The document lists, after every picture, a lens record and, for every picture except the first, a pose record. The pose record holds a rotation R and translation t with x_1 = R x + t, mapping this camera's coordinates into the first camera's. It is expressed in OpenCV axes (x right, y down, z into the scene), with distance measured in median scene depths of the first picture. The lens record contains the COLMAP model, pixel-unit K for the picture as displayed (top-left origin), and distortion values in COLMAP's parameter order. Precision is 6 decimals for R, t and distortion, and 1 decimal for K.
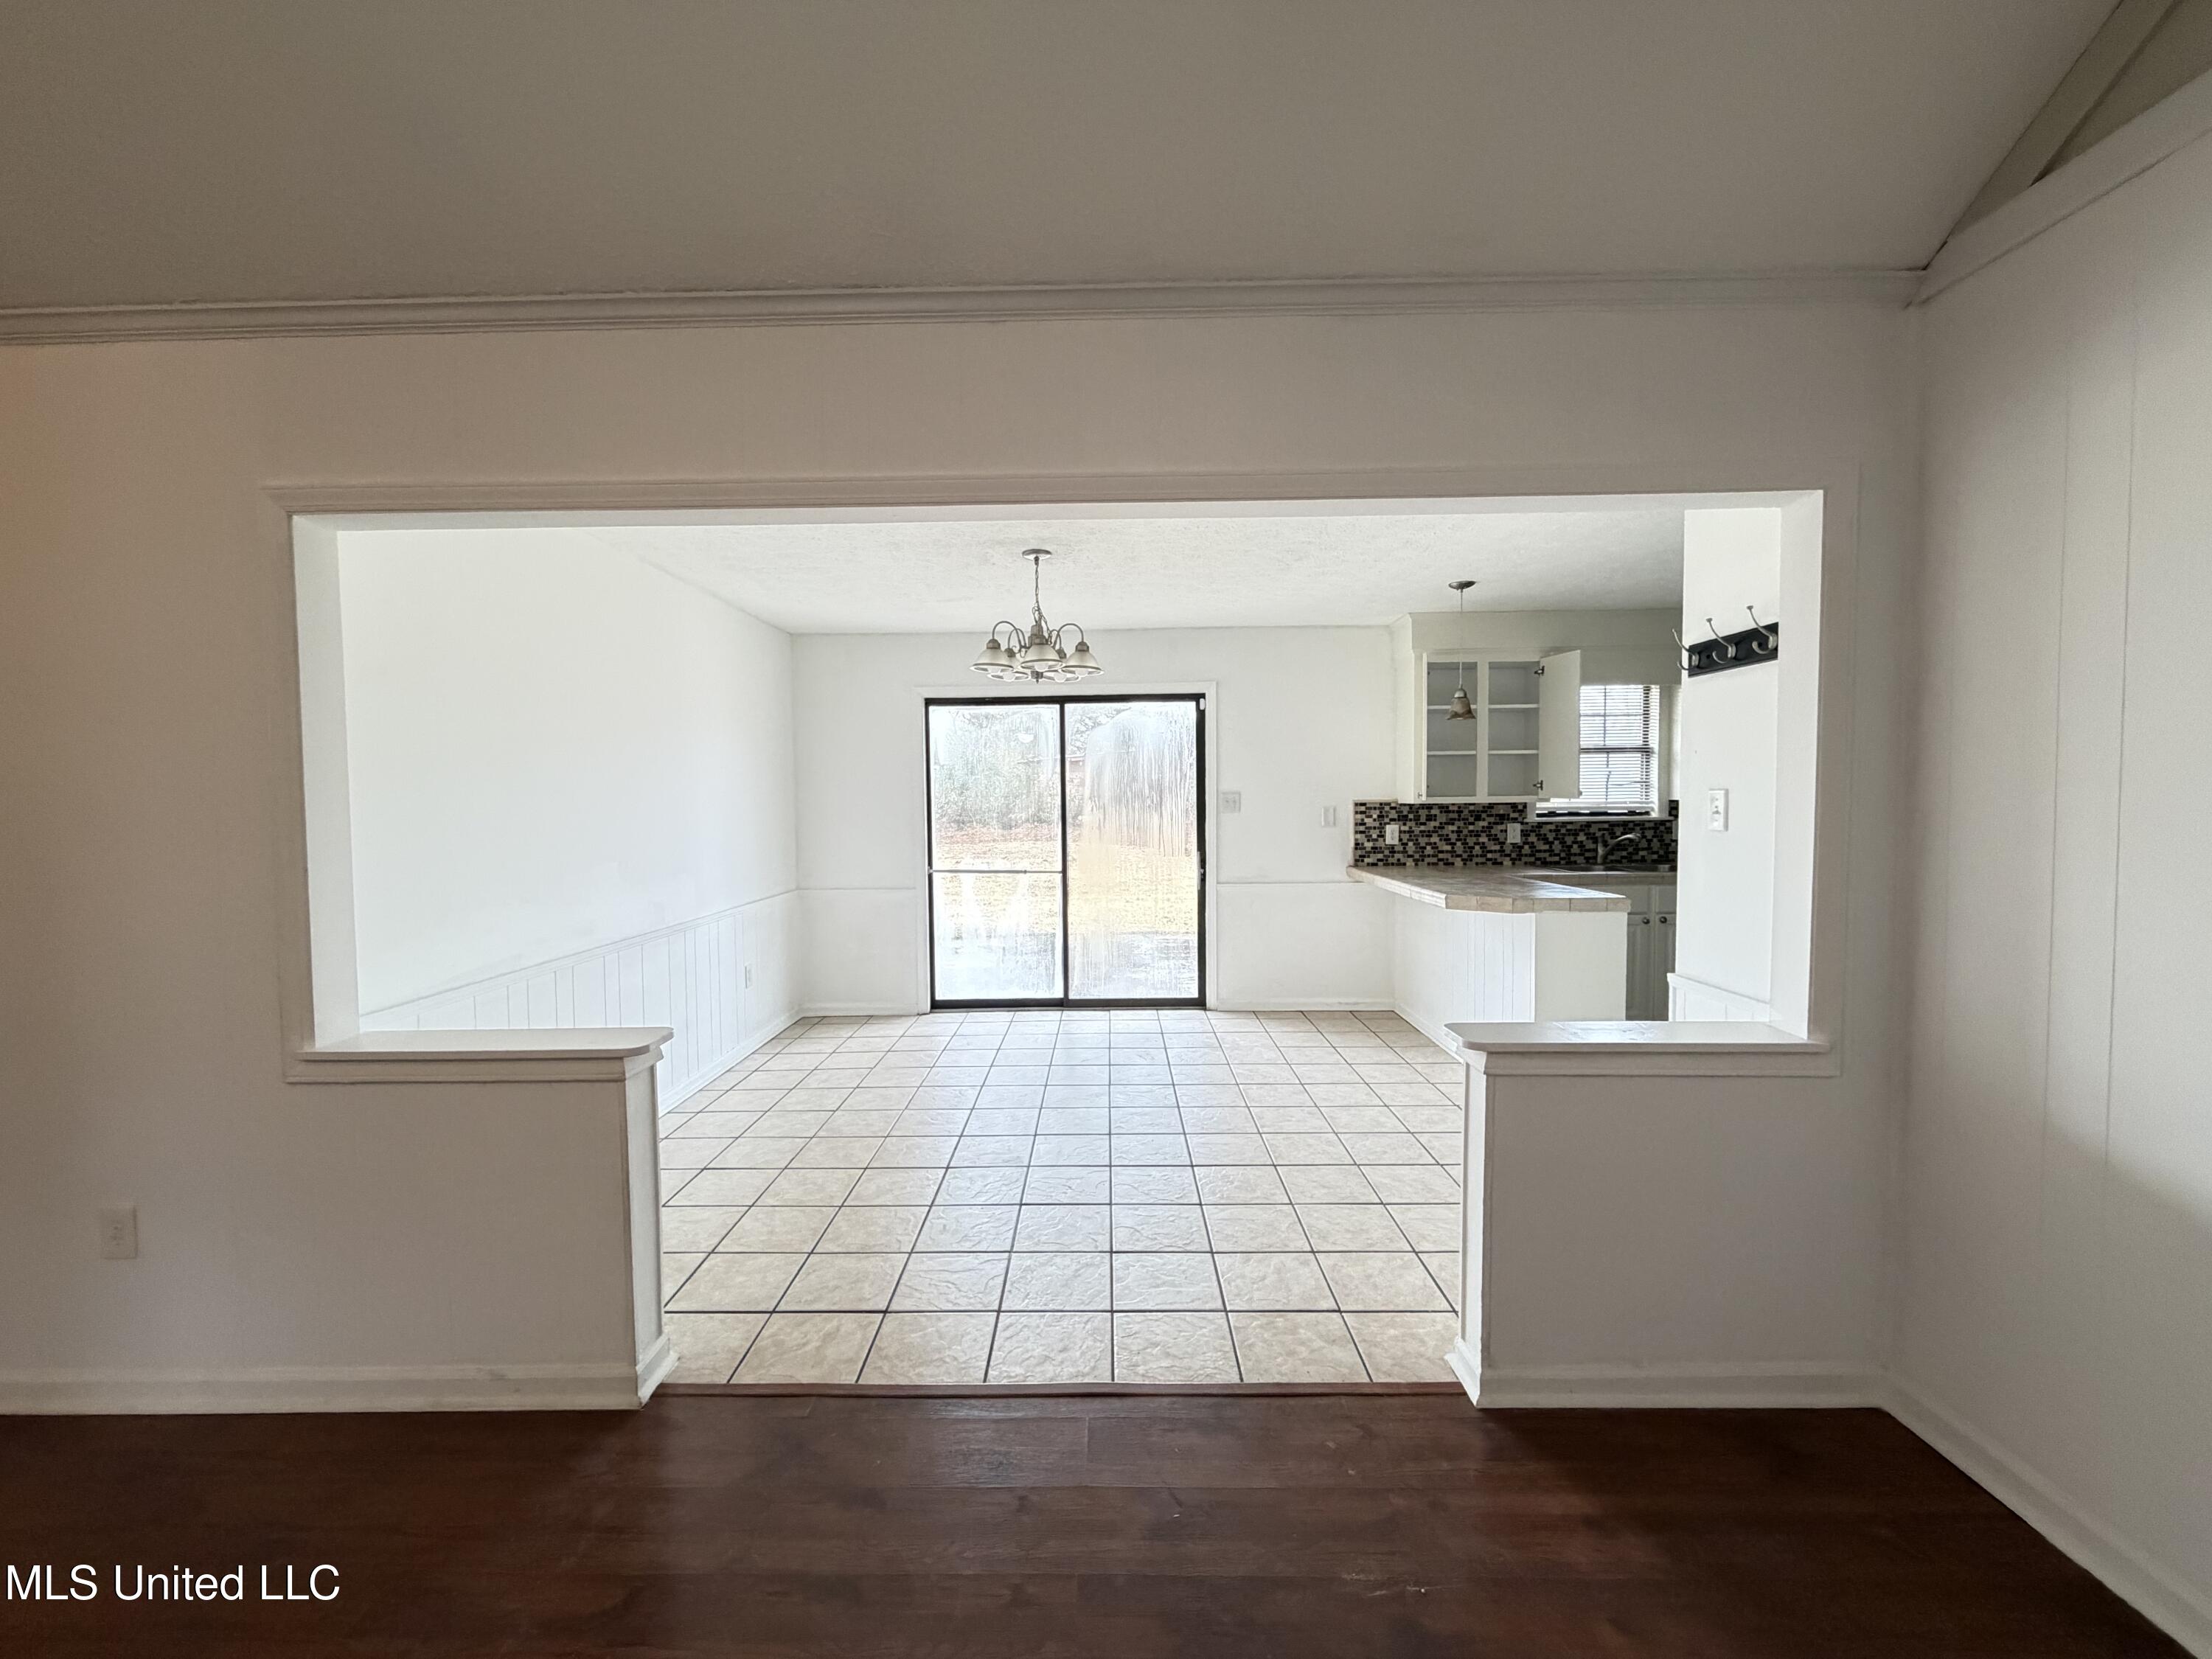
lens RADIAL K [[878.0, 0, 1101.3], [0, 878.0, 837.9], [0, 0, 1]] dist [-0.000974, -0.000056]
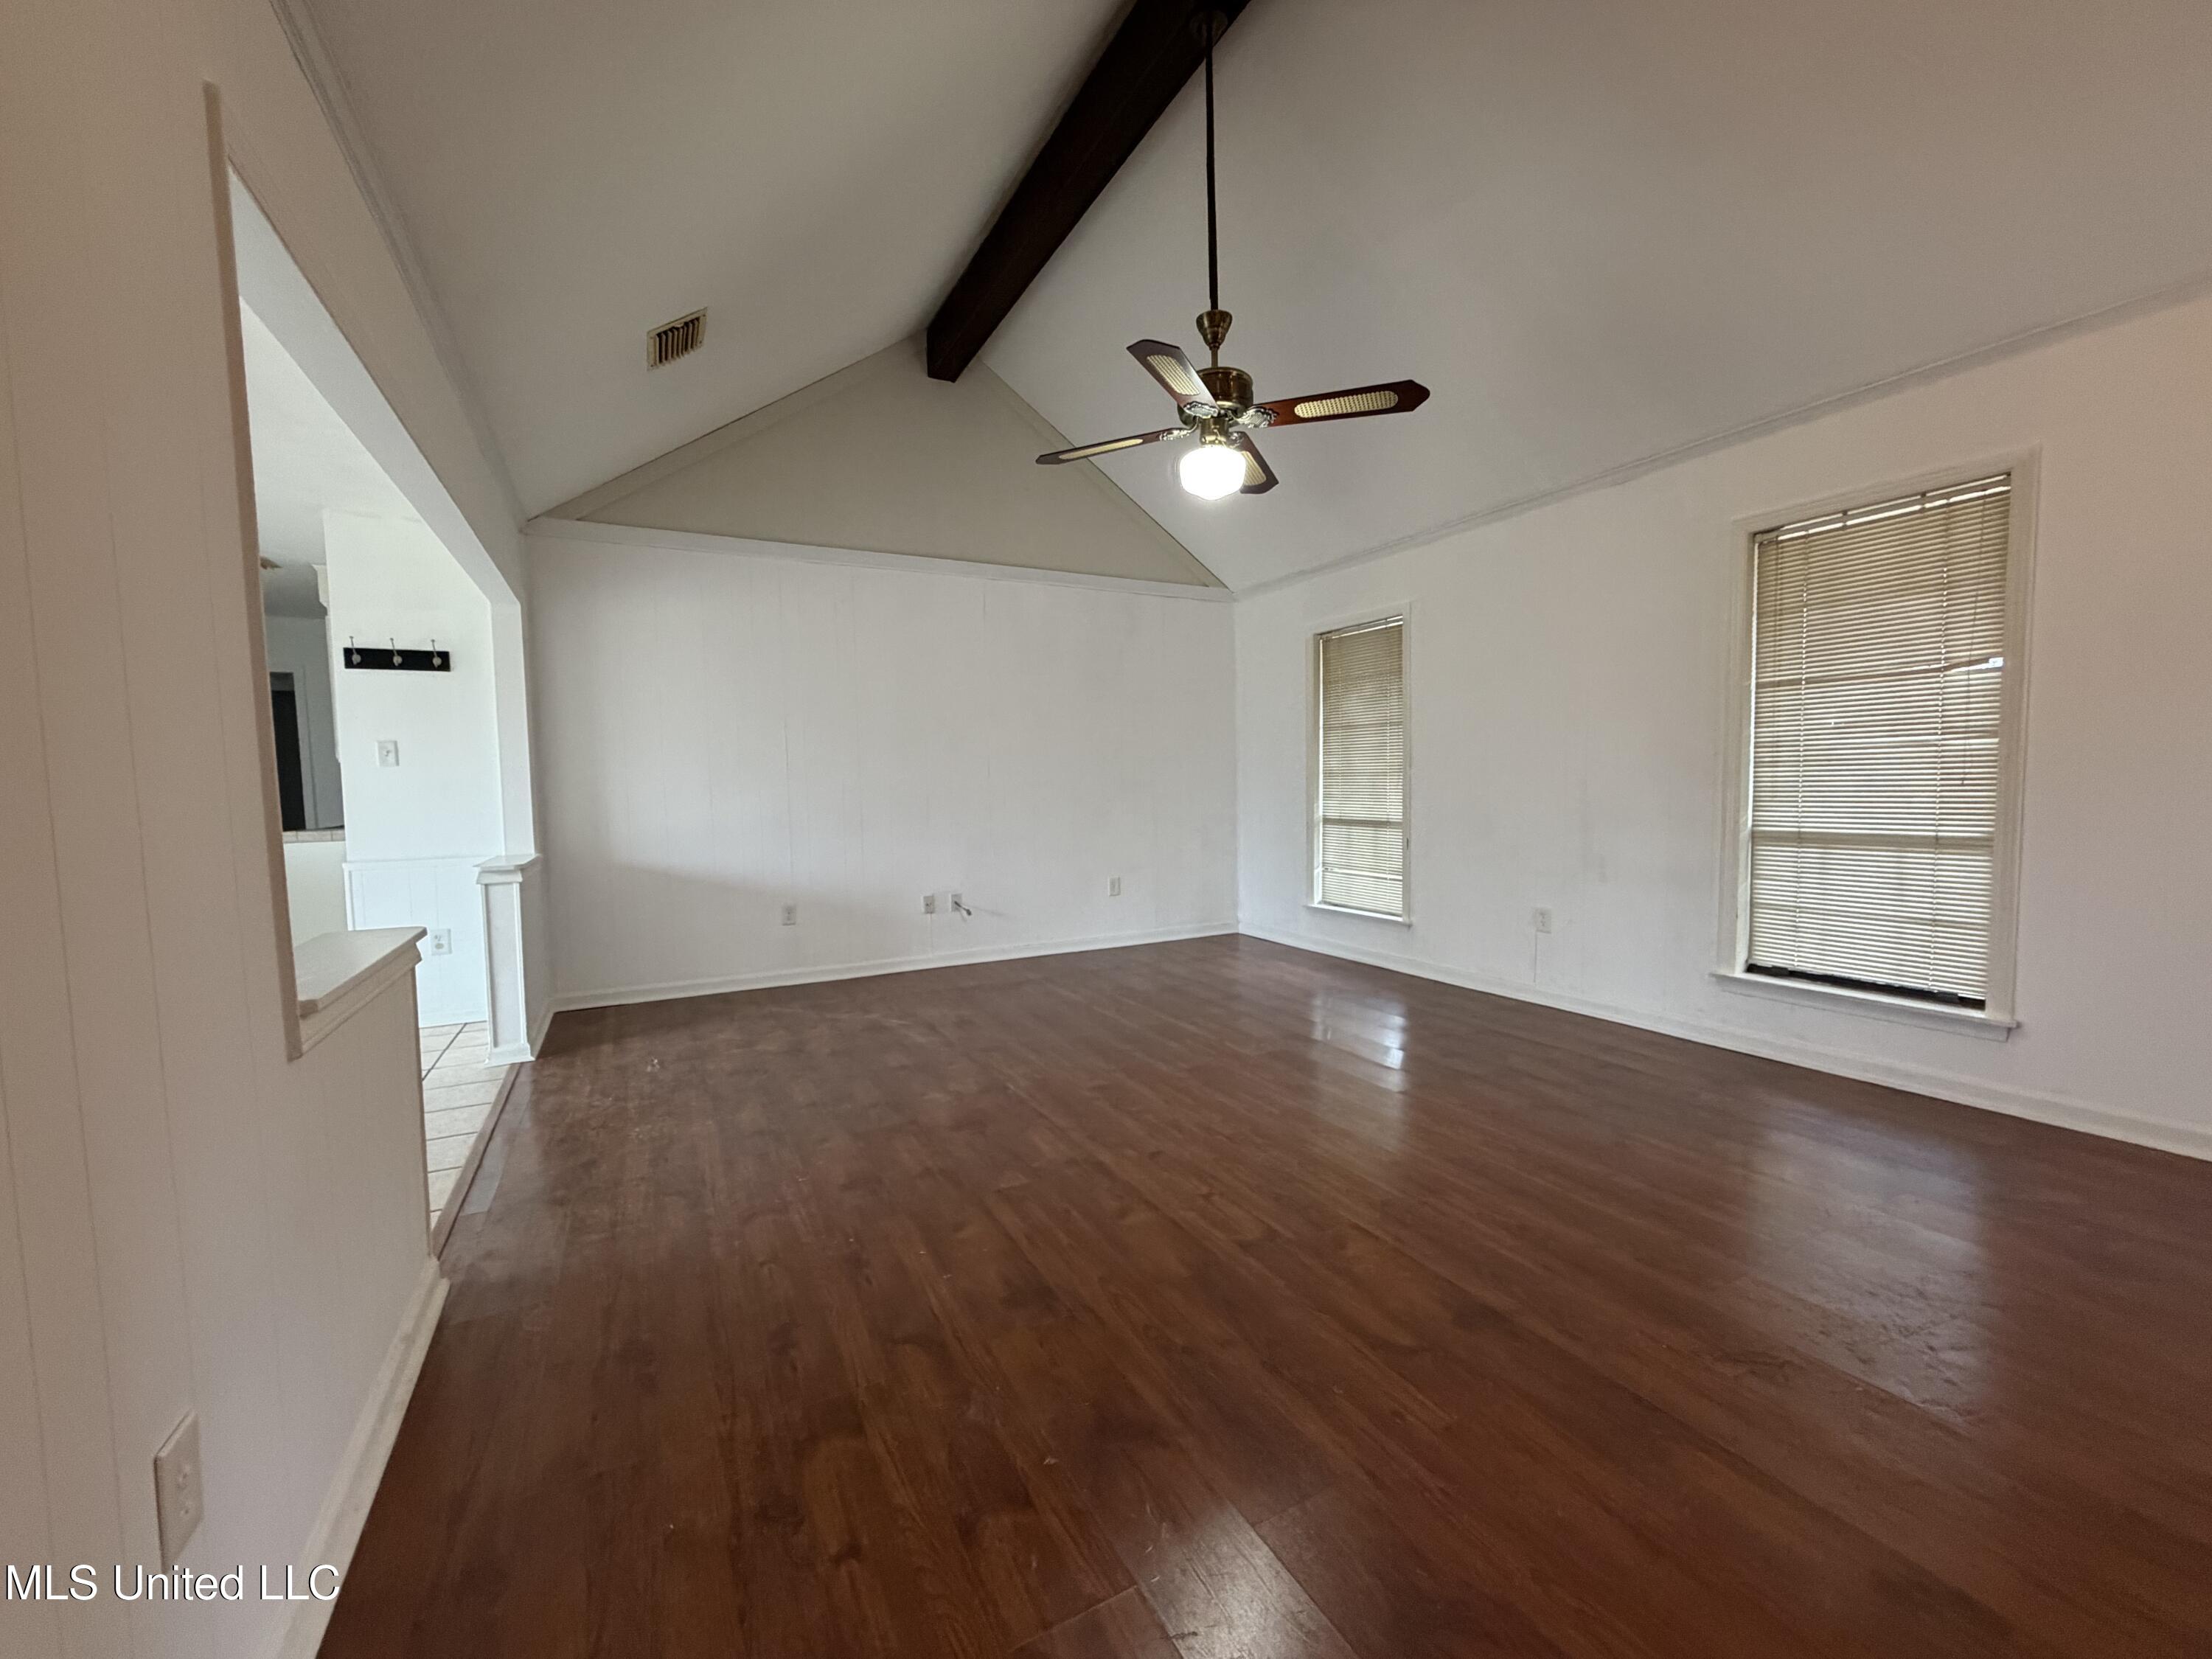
lens RADIAL K [[878.0, 0, 1101.3], [0, 878.0, 837.9], [0, 0, 1]] dist [-0.000974, -0.000056]
pose [[-0.476979, -0.035443, 0.878200, -0.635444], [0.069330, 0.994556, 0.077795, 0.041536], [-0.876176, 0.097992, -0.471925, 0.279642]]
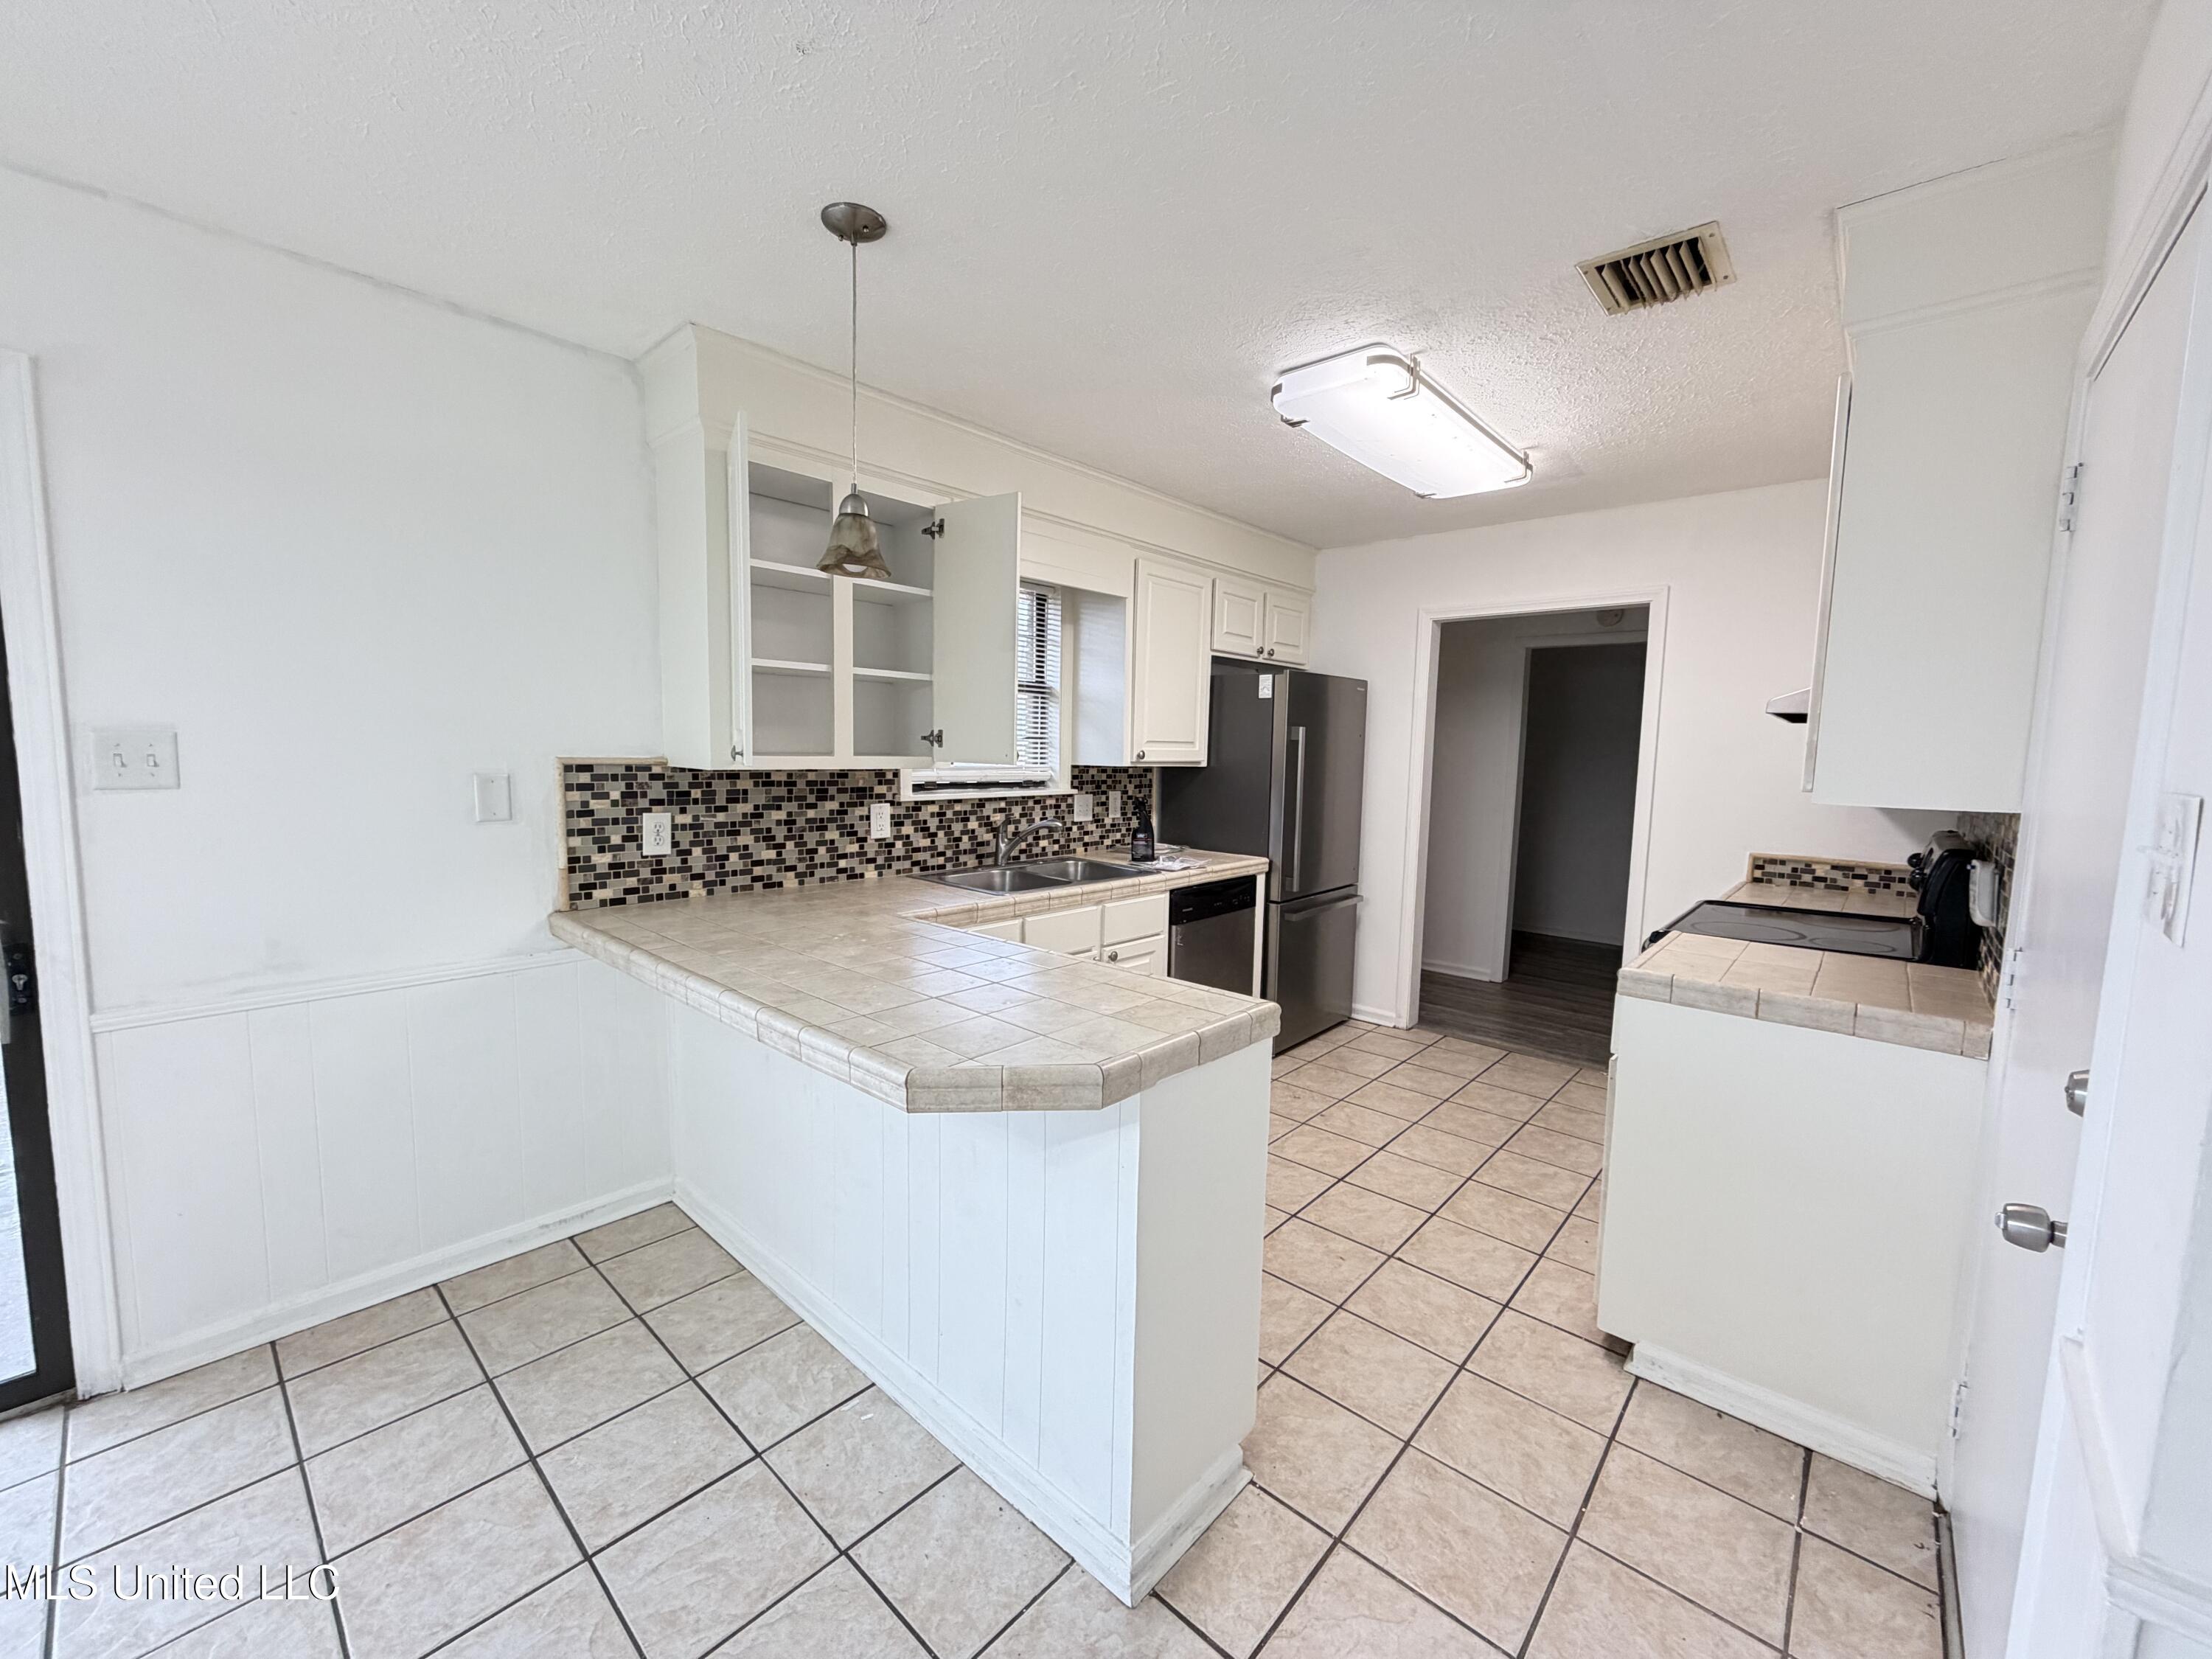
lens RADIAL K [[874.3, 0, 1106.0], [0, 874.3, 829.5], [0, 0, 1]] dist [-0.001501, -0.000664]
pose [[0.657481, -0.045303, 0.752108, 0.140360], [0.010776, 0.998654, 0.050734, -0.027035], [-0.753394, -0.025252, 0.657084, 0.518168]]
